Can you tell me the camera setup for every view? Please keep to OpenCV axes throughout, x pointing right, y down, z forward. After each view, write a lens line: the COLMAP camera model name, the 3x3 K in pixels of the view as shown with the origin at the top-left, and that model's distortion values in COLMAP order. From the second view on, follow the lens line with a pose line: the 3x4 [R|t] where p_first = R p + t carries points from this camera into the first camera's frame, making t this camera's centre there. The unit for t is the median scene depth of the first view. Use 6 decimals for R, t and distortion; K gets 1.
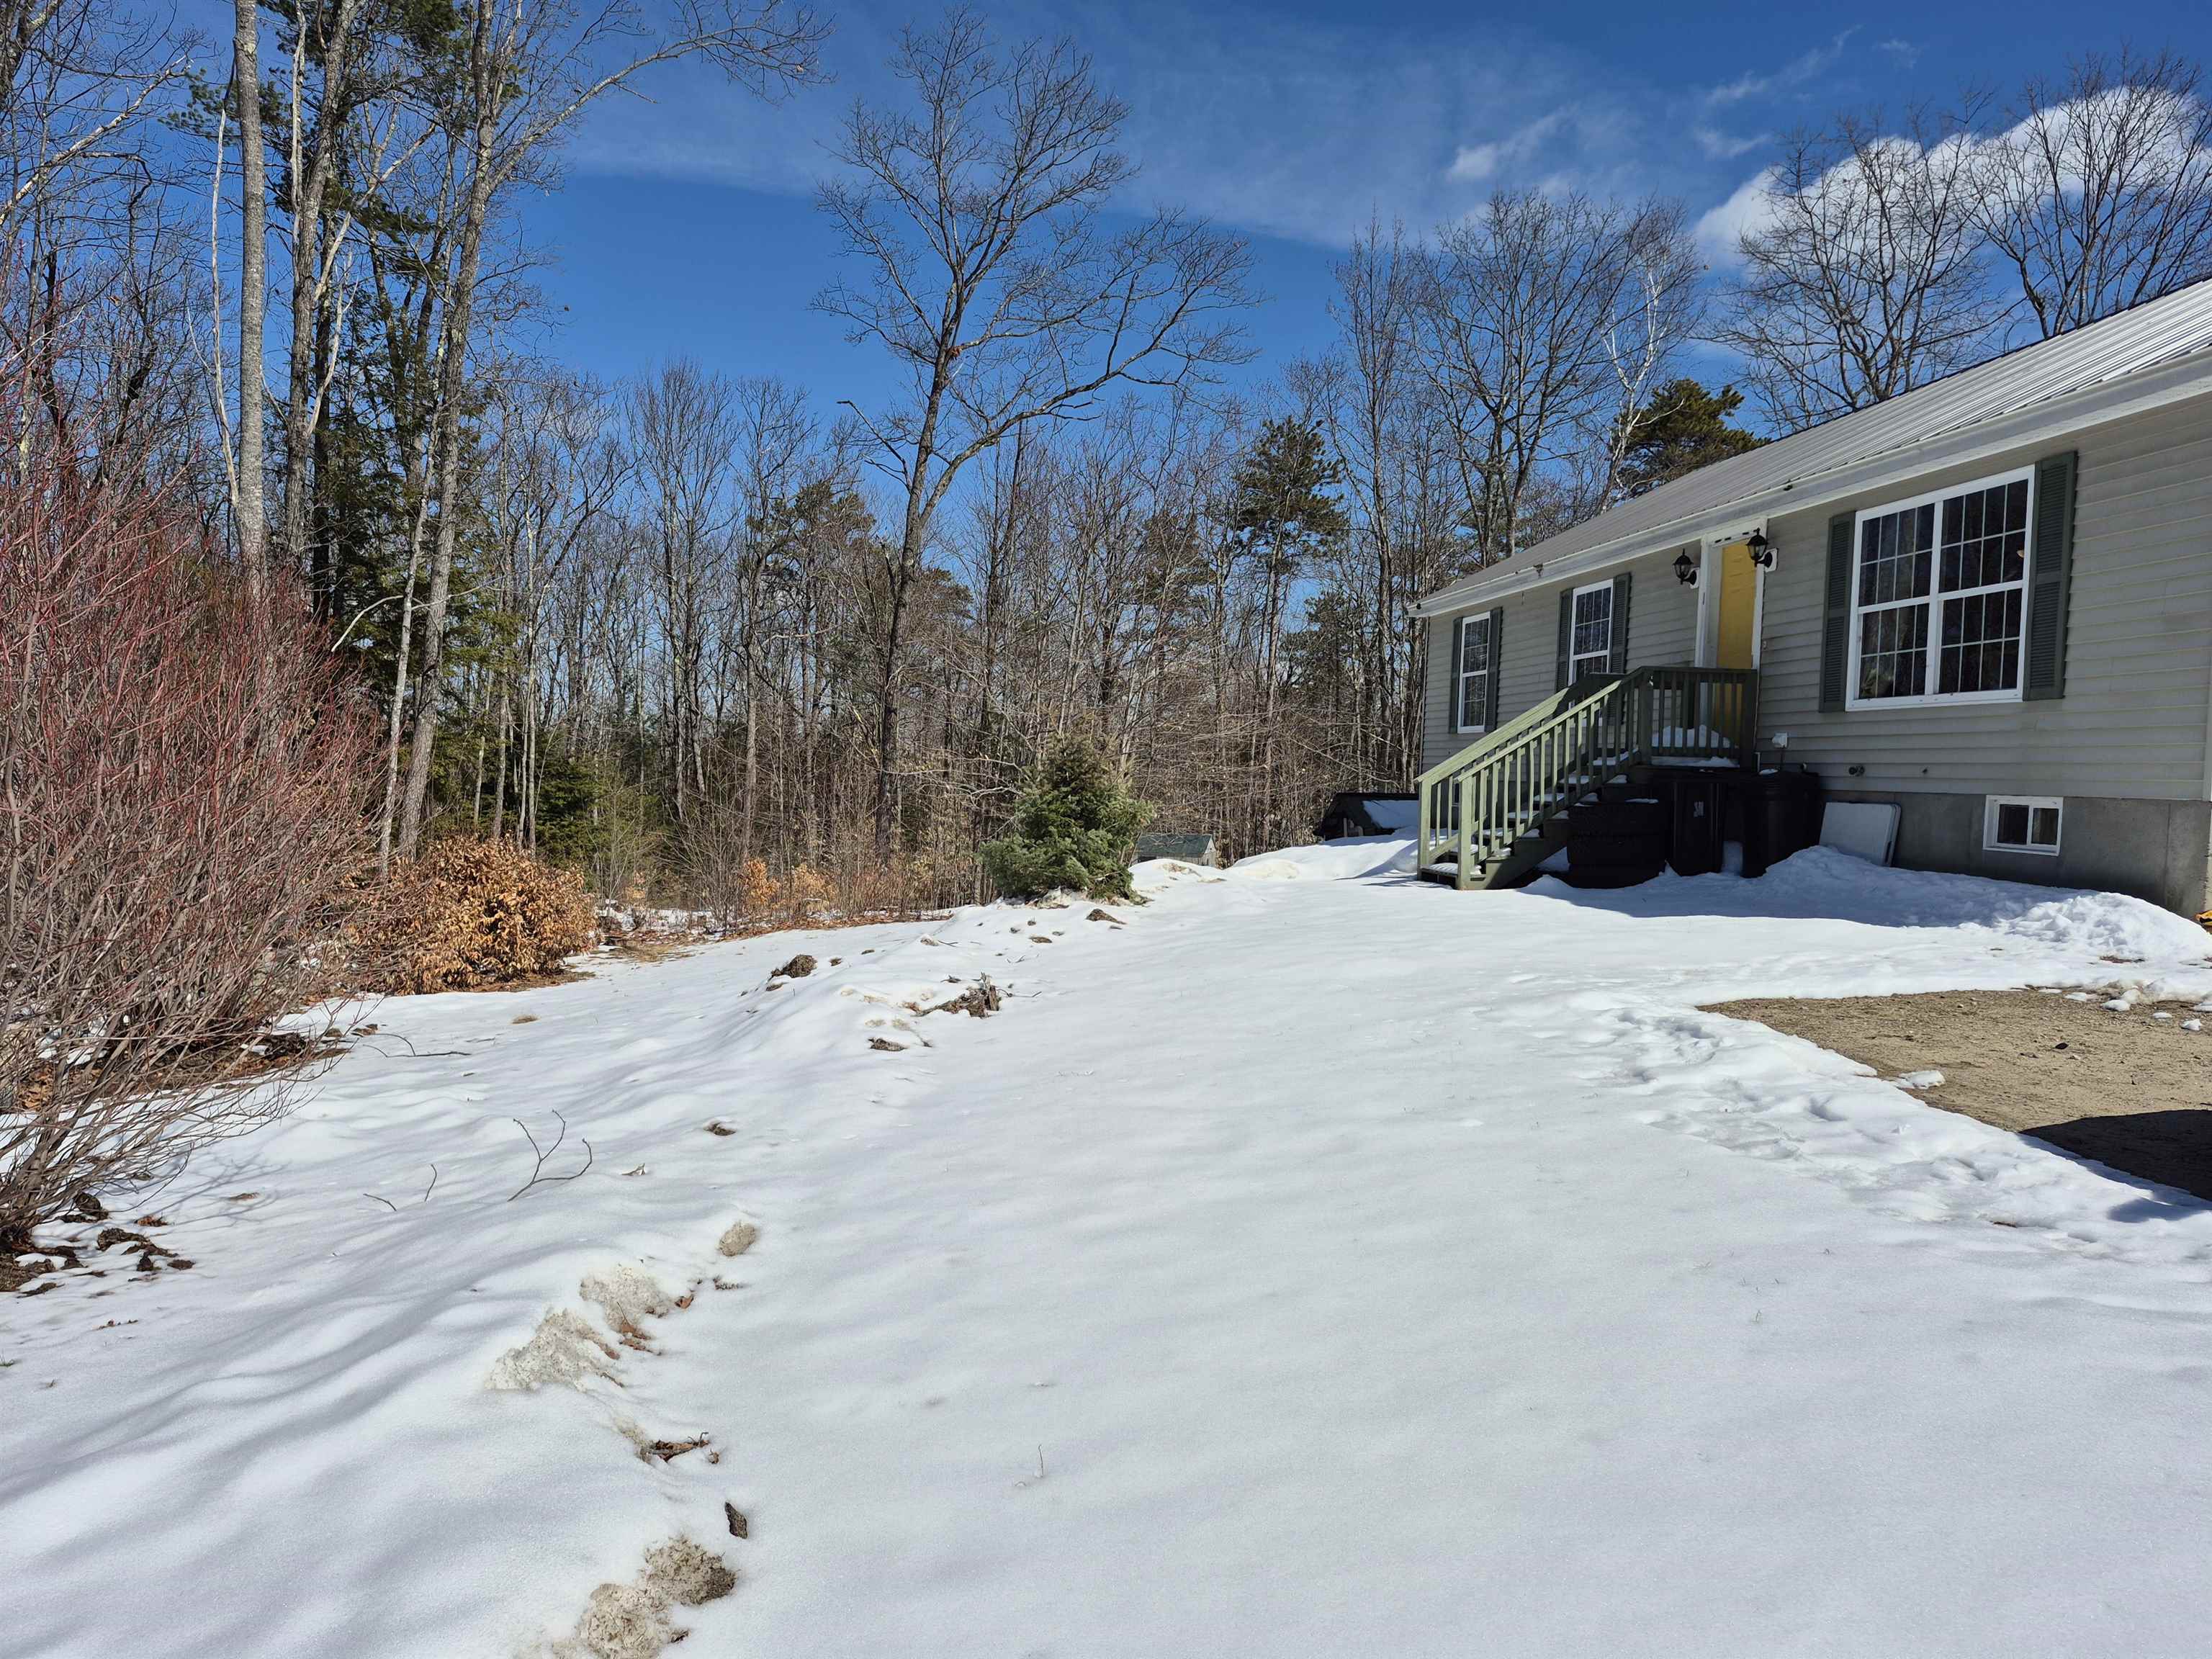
lens RADIAL K [[1512.7, 0, 1107.9], [0, 1512.7, 871.5], [0, 0, 1]] dist [-0.005639, -0.053847]
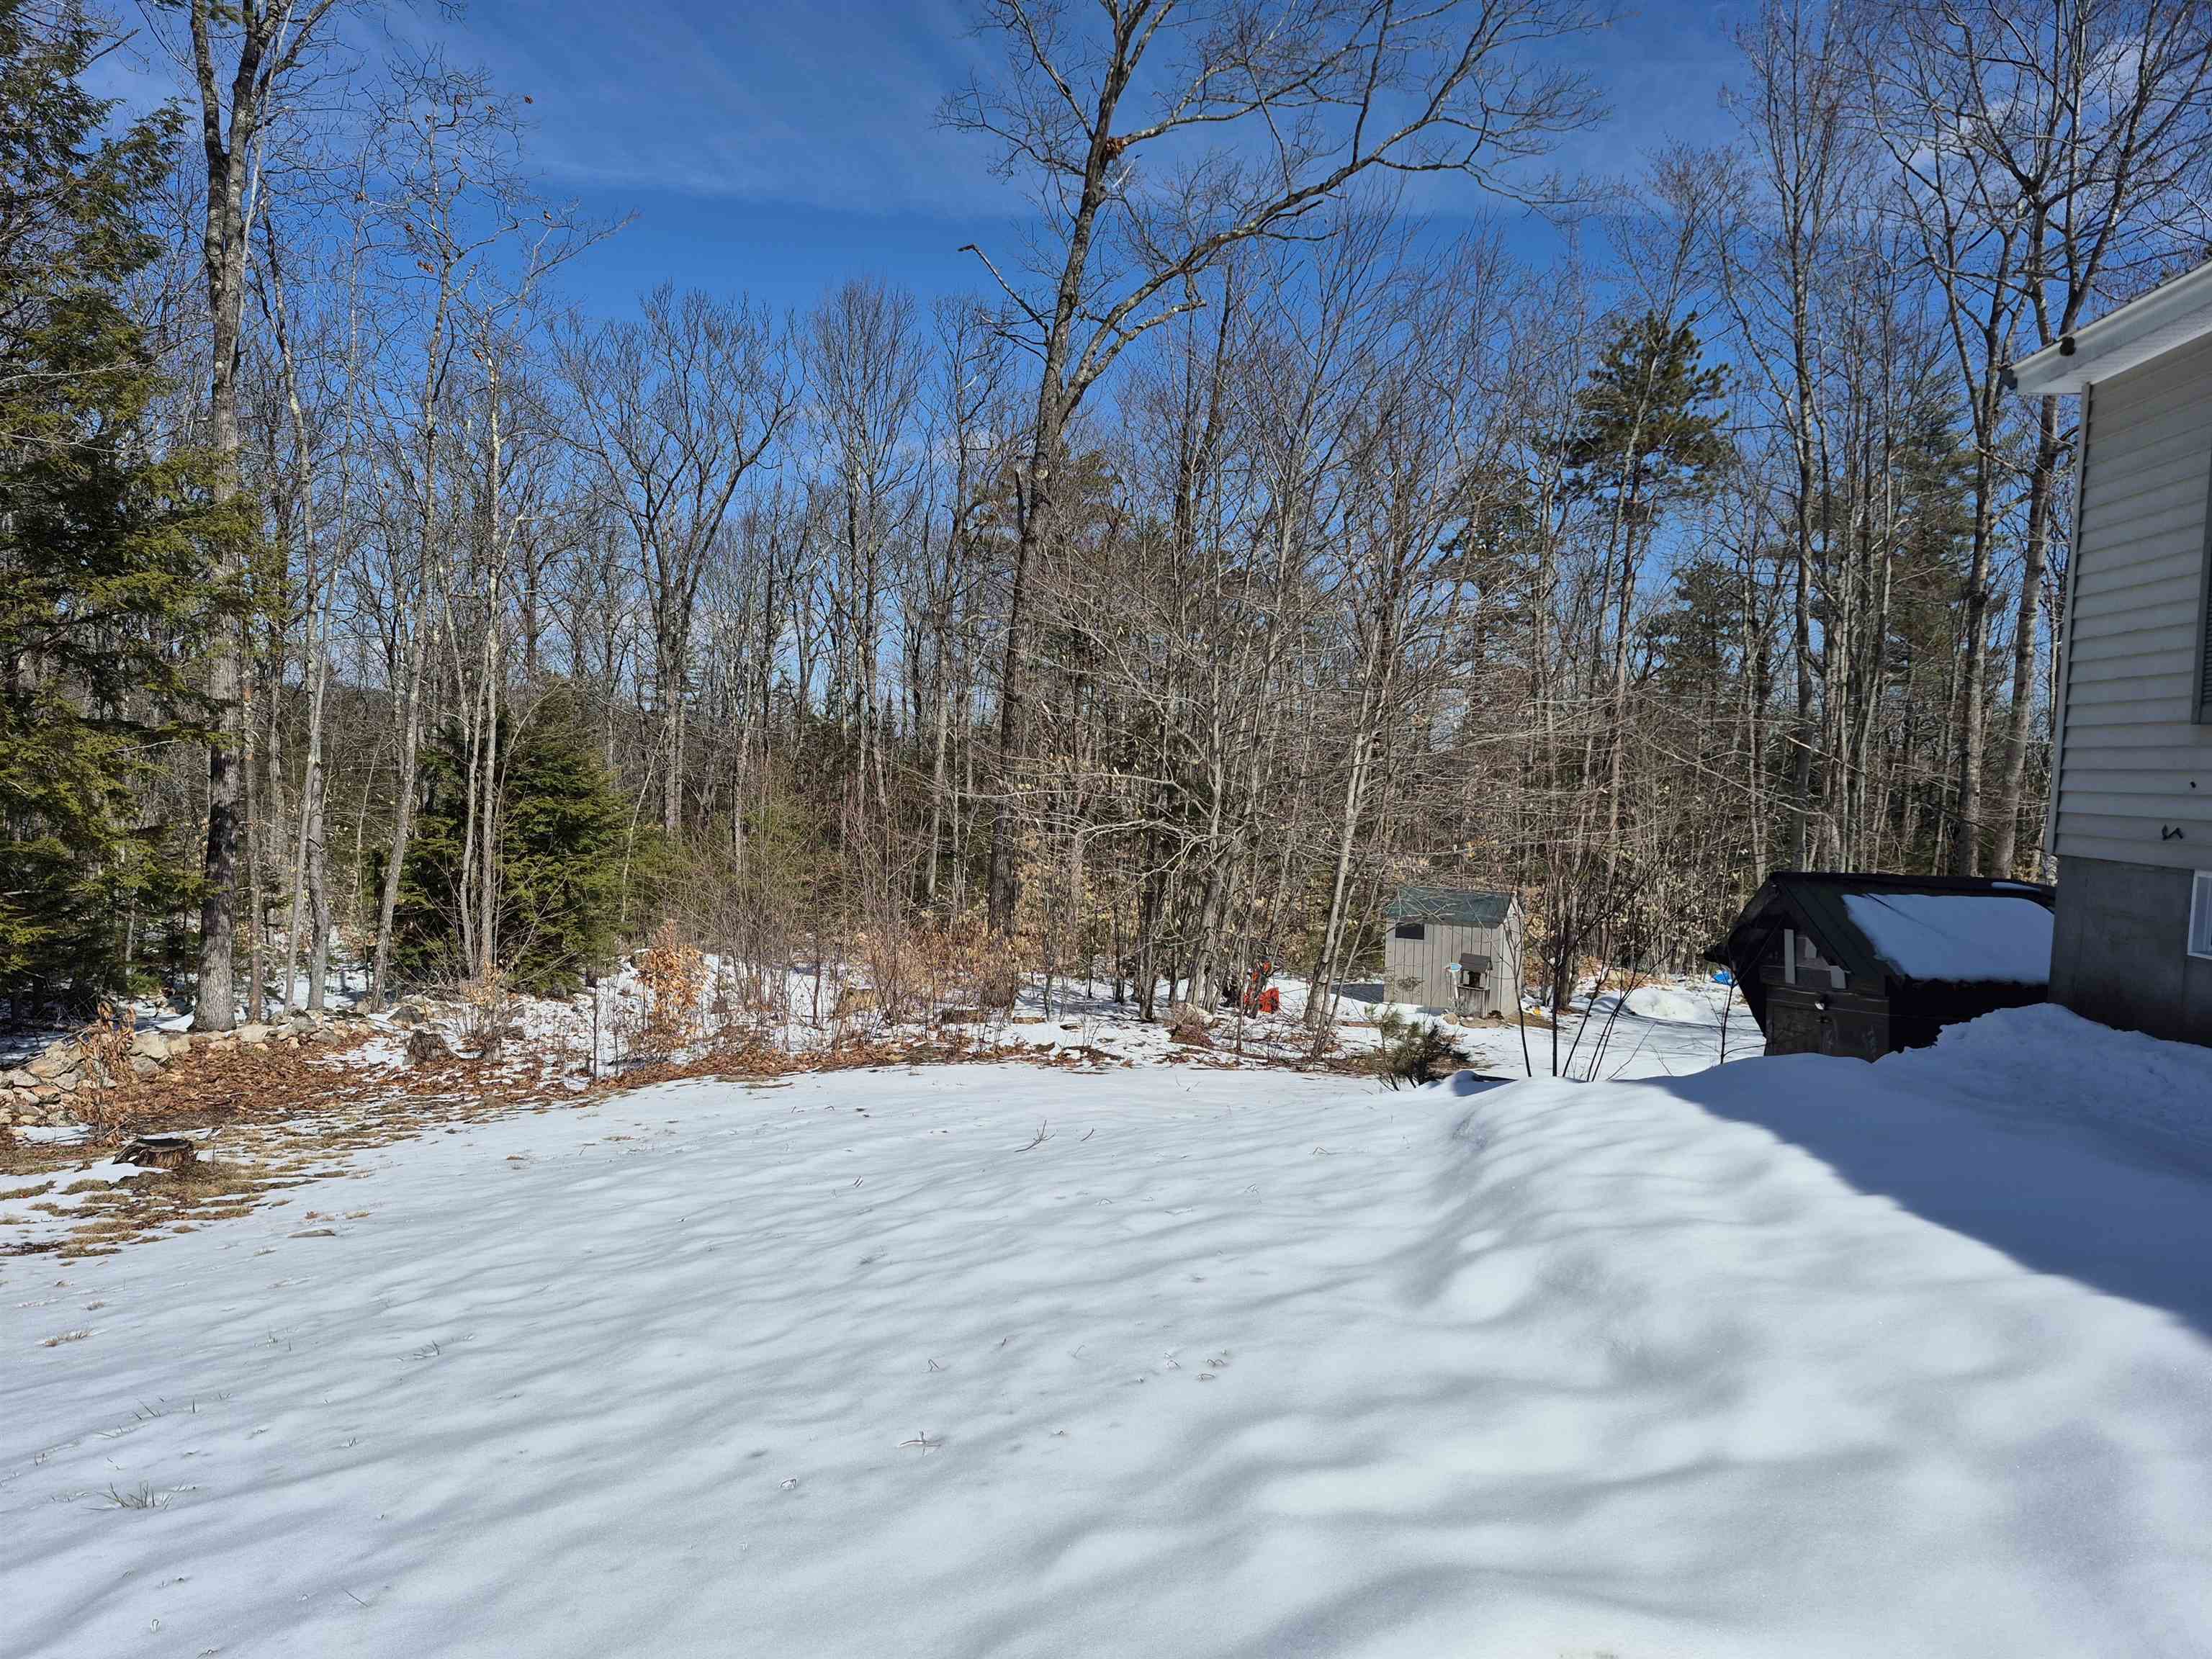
lens RADIAL K [[1477.0, 0, 1059.6], [0, 1477.0, 830.3], [0, 0, 1]] dist [-0.000139, -0.040725]
pose [[0.968239, 0.021199, -0.249127, 0.038279], [-0.027320, 0.999403, -0.021138, -0.035197], [0.248530, 0.027273, 0.968240, 0.371766]]
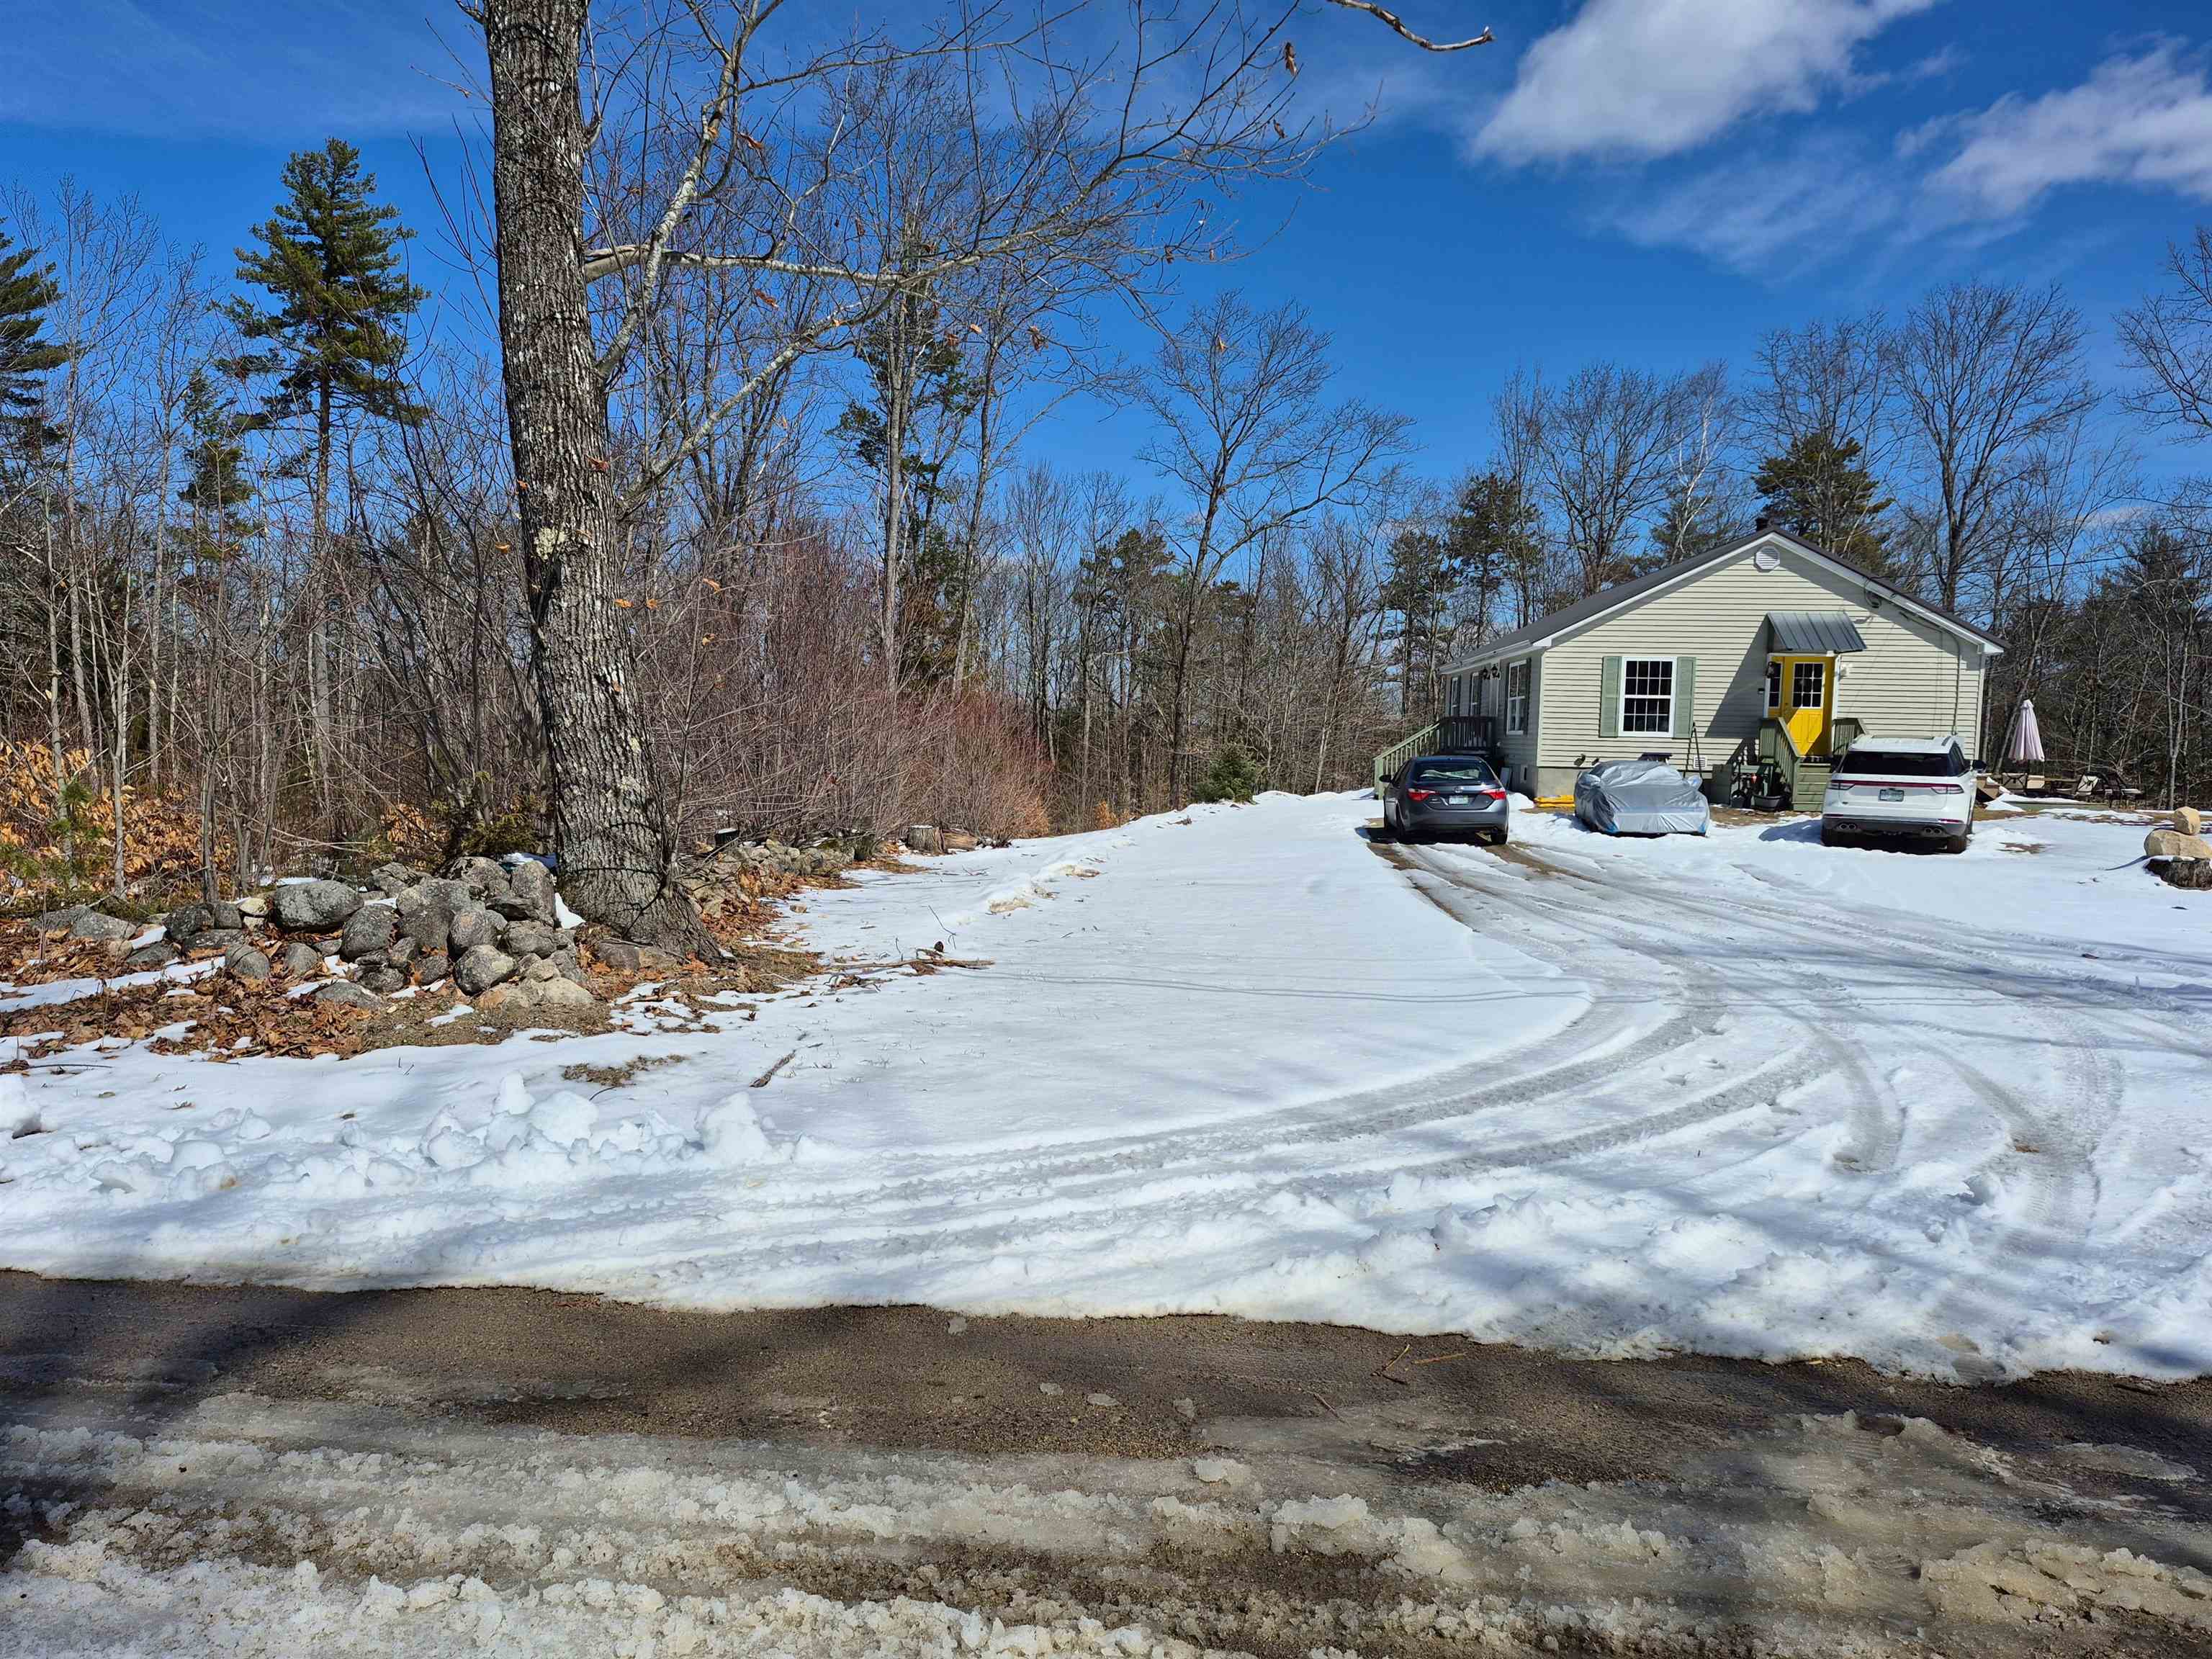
lens RADIAL K [[1477.0, 0, 1059.6], [0, 1477.0, 830.3], [0, 0, 1]] dist [-0.000139, -0.040725]
pose [[0.972800, 0.013069, -0.231277, 0.092300], [-0.014768, 0.999875, -0.005616, 0.027052], [0.231175, 0.008878, 0.972872, -0.530045]]
